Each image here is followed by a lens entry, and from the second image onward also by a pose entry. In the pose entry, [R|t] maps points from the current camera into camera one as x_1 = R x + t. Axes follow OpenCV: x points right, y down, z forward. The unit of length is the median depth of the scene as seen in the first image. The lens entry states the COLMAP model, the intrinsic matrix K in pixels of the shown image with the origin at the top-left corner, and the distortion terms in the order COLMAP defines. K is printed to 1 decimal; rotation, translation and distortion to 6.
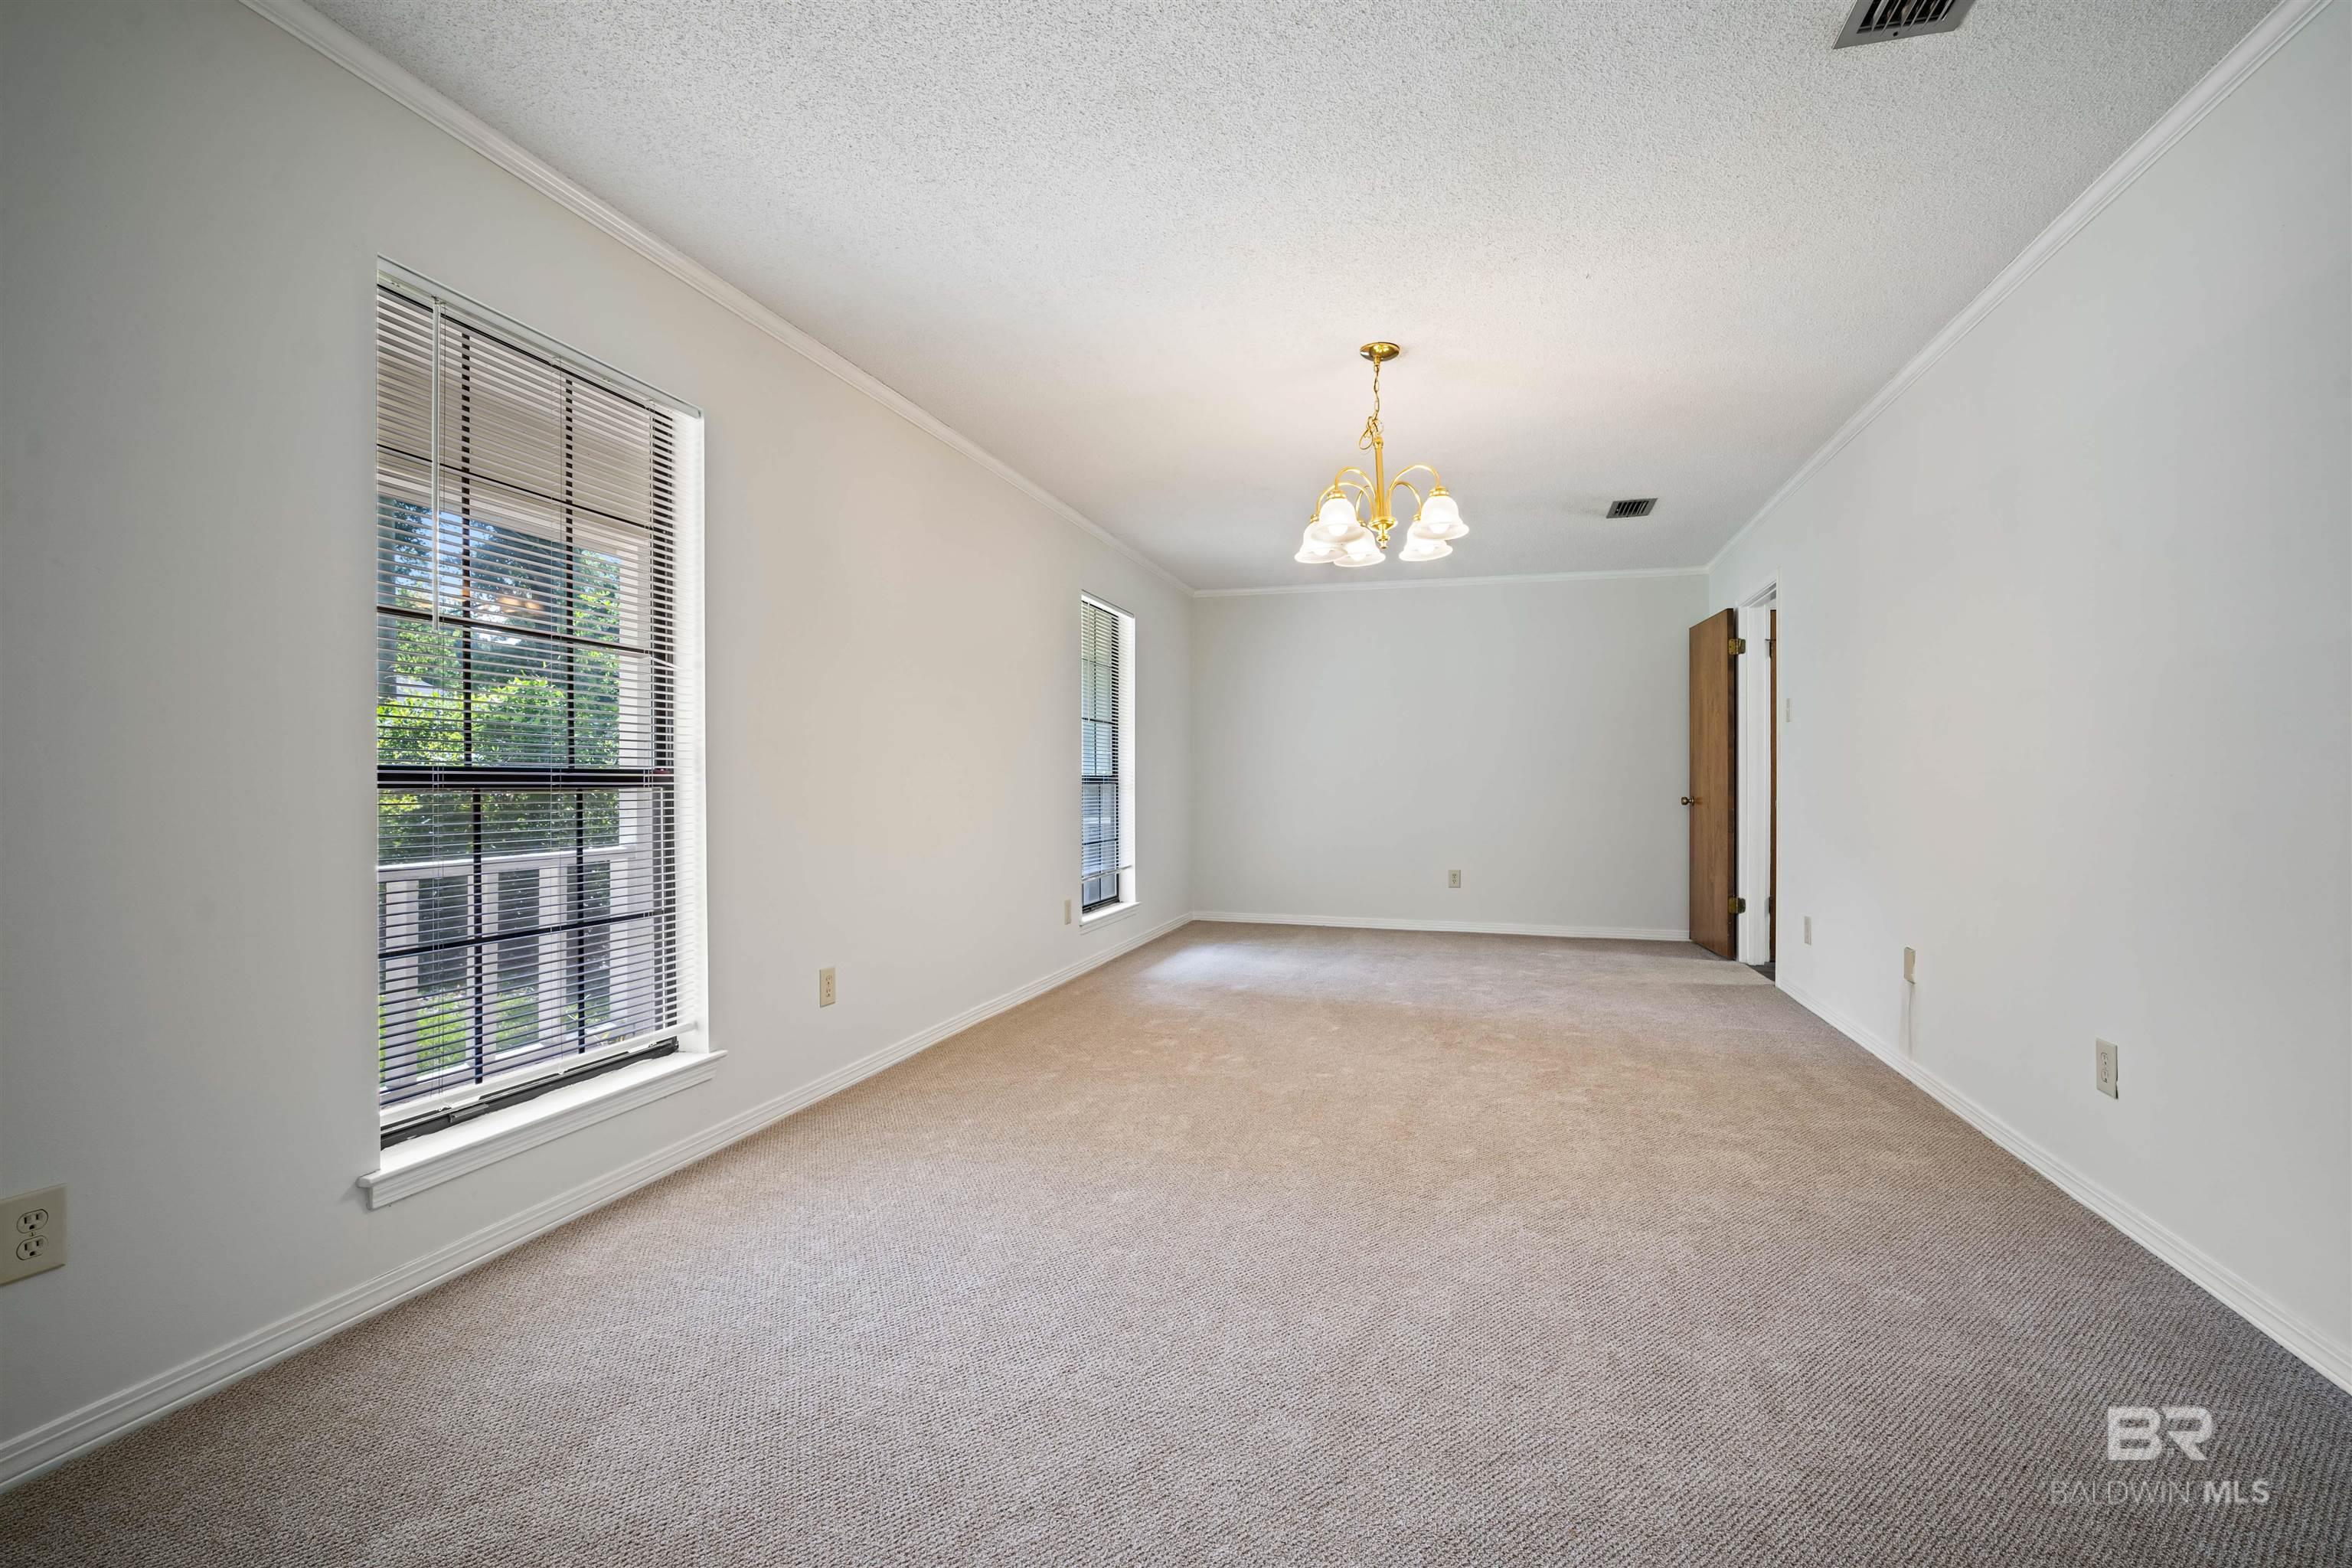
lens RADIAL K [[1026.3, 0, 1182.9], [0, 1026.3, 790.6], [0, 0, 1]] dist [-0.004989, -0.000316]
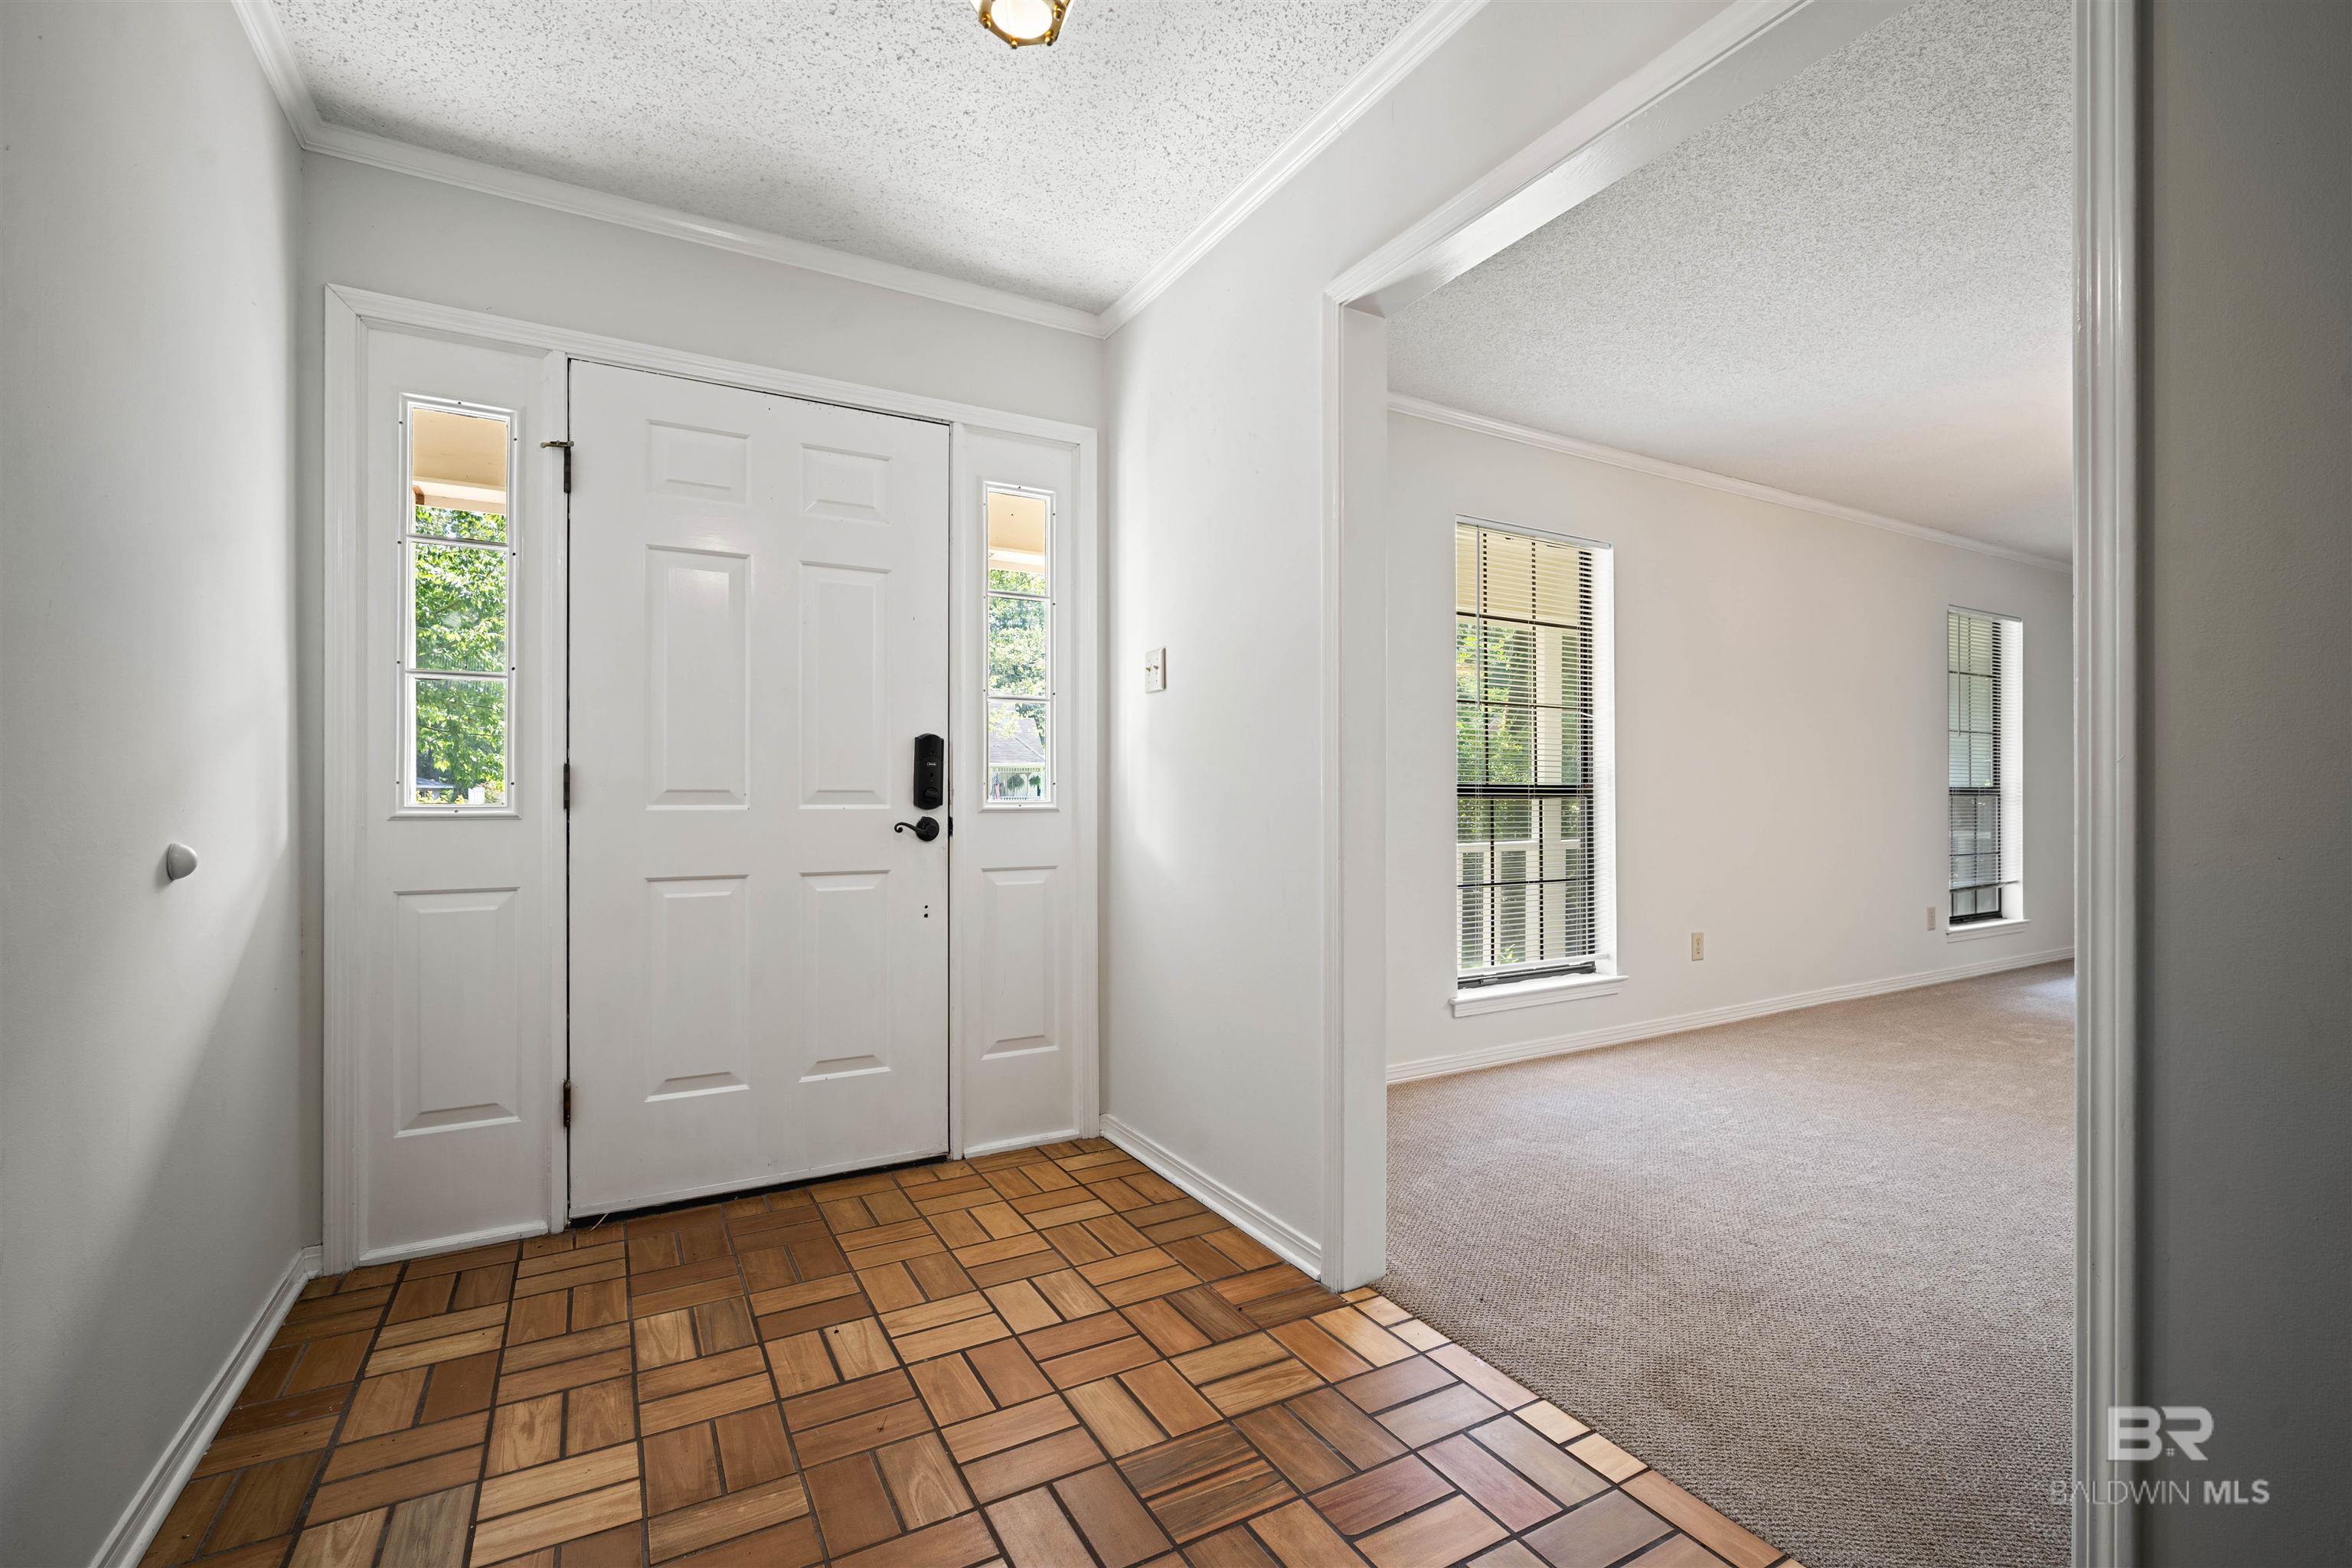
lens RADIAL K [[1026.3, 0, 1186.8], [0, 1026.3, 793.4], [0, 0, 1]] dist [-0.004989, -0.000316]
pose [[0.718096, 0.001555, -0.695943, 0.109341], [-0.007178, 0.999961, -0.005172, 0.002746], [0.695908, 0.008710, 0.718079, -0.440150]]
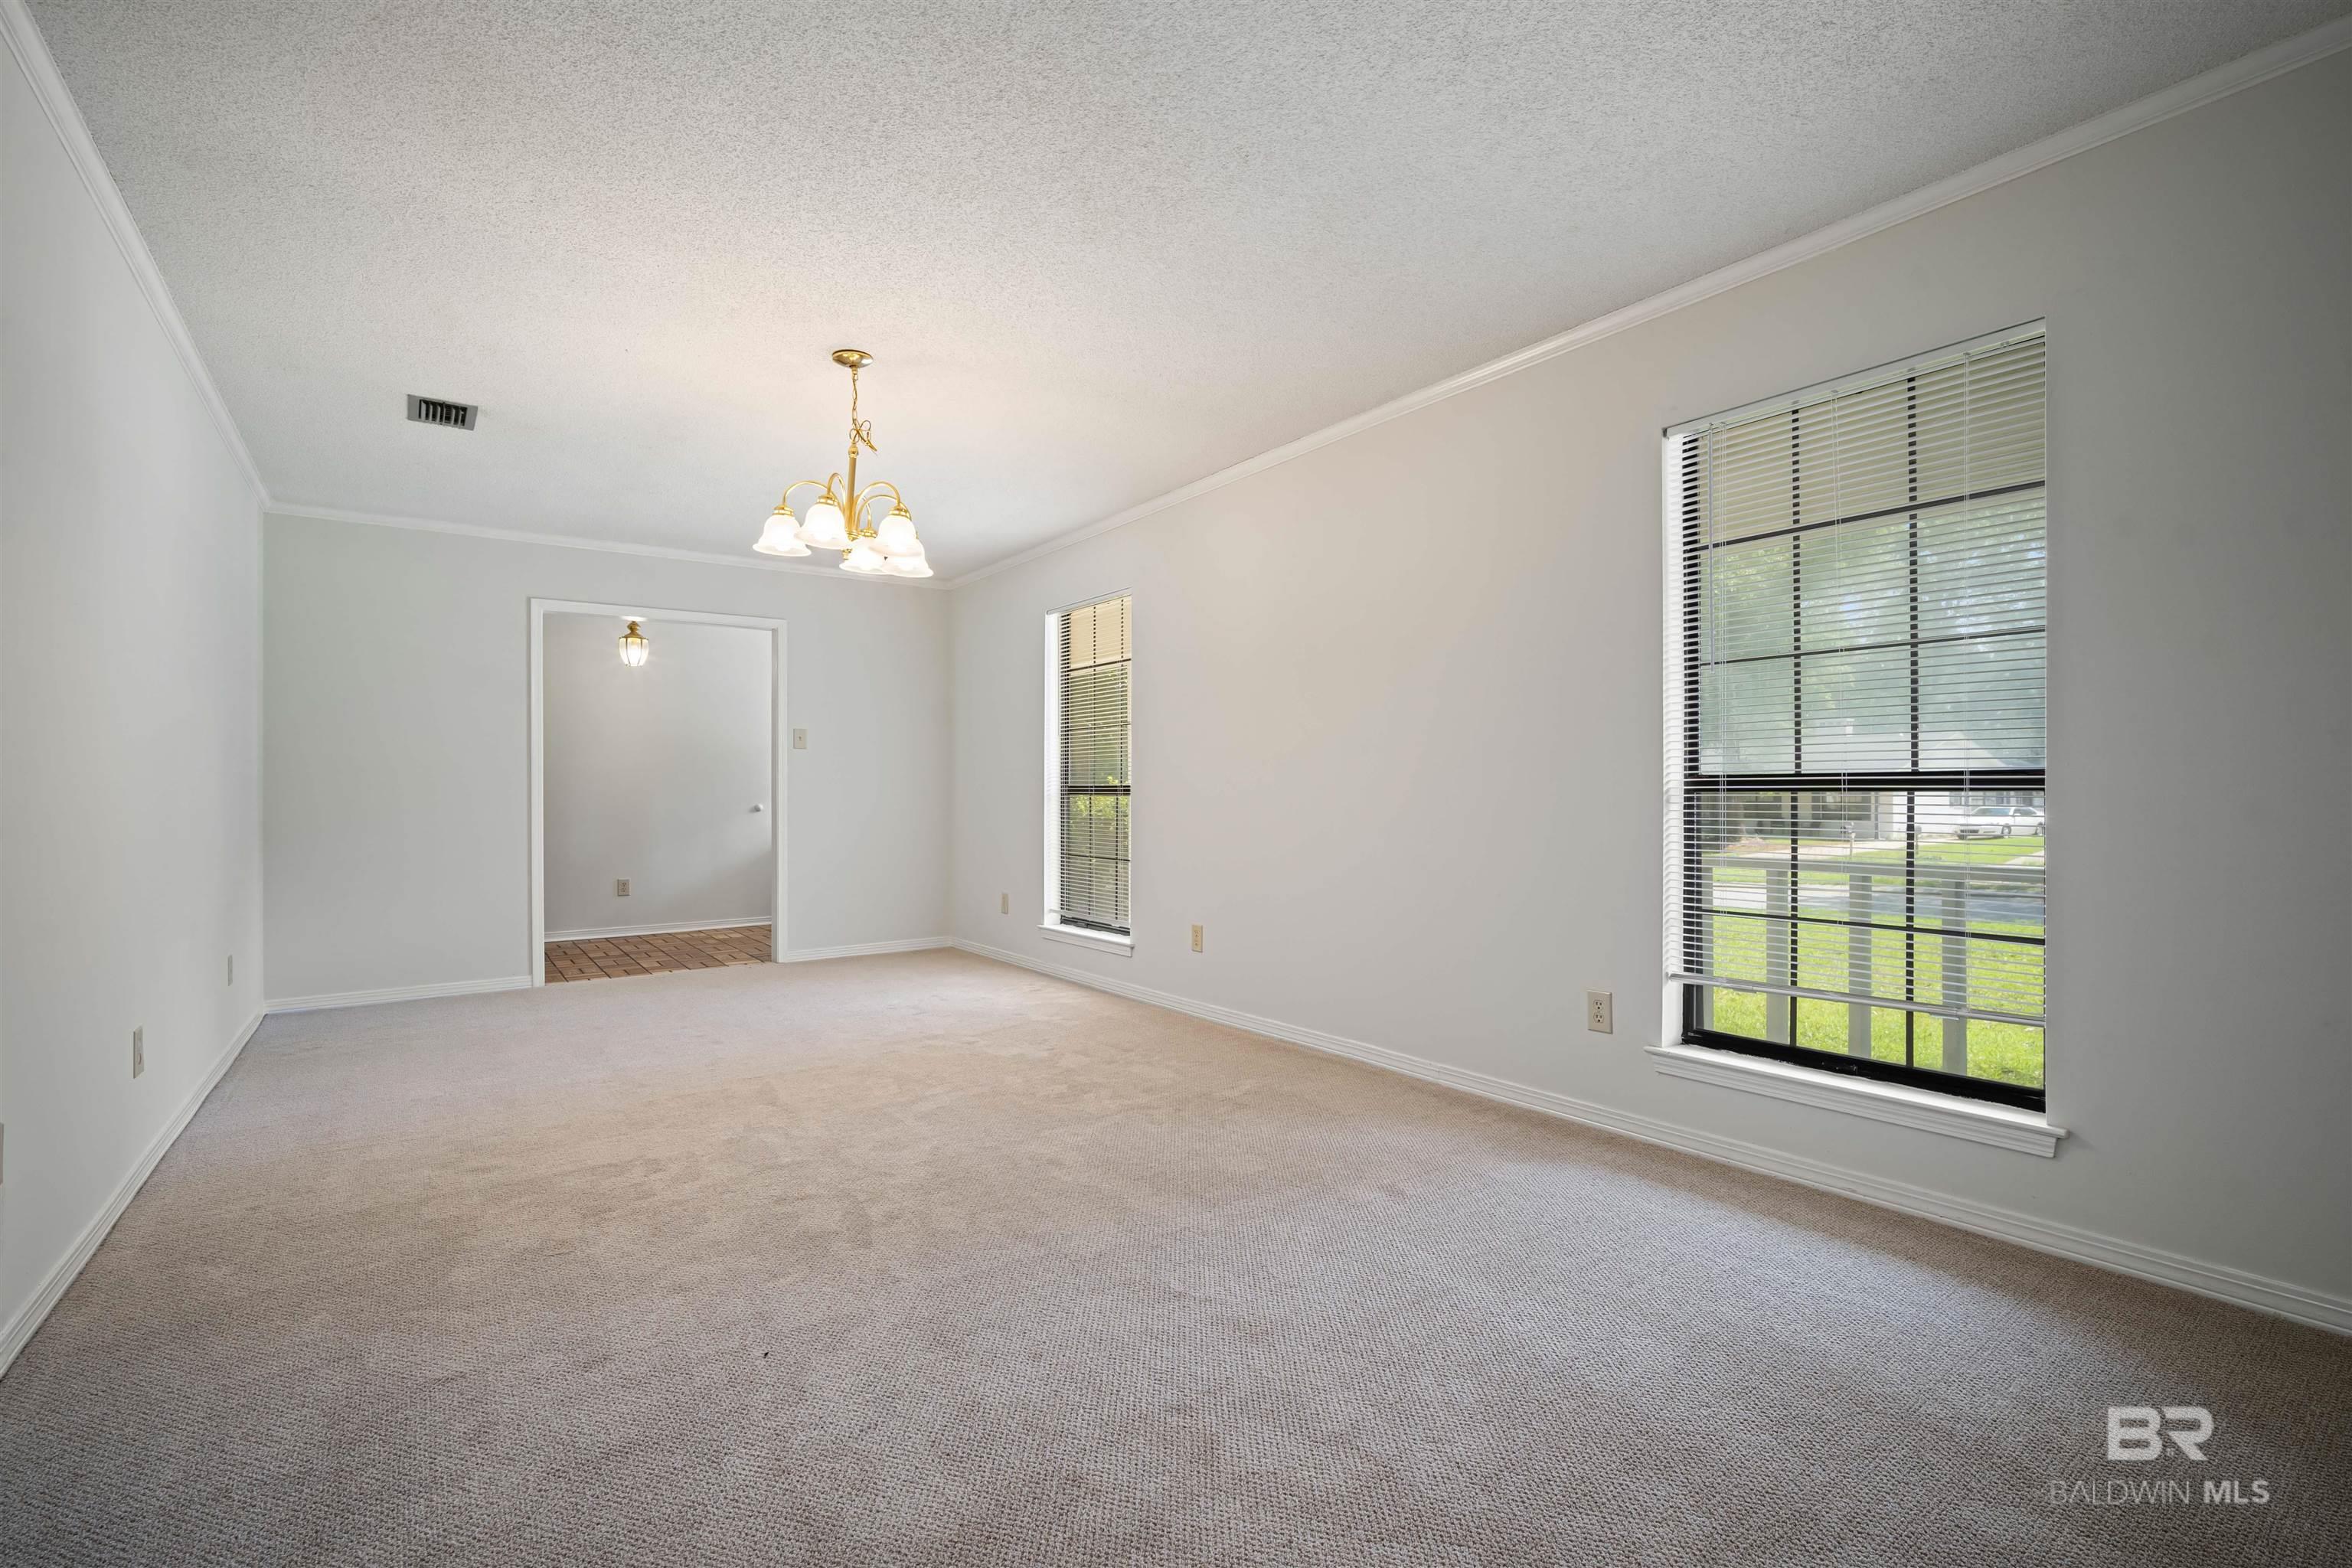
lens RADIAL K [[1026.3, 0, 1163.9], [0, 1026.3, 778.7], [0, 0, 1]] dist [-0.004989, -0.000316]
pose [[-0.610419, 0.003074, -0.792072, 0.817672], [0.005681, 0.999984, -0.000497, -0.027007], [0.792058, -0.004803, -0.610427, 1.869161]]
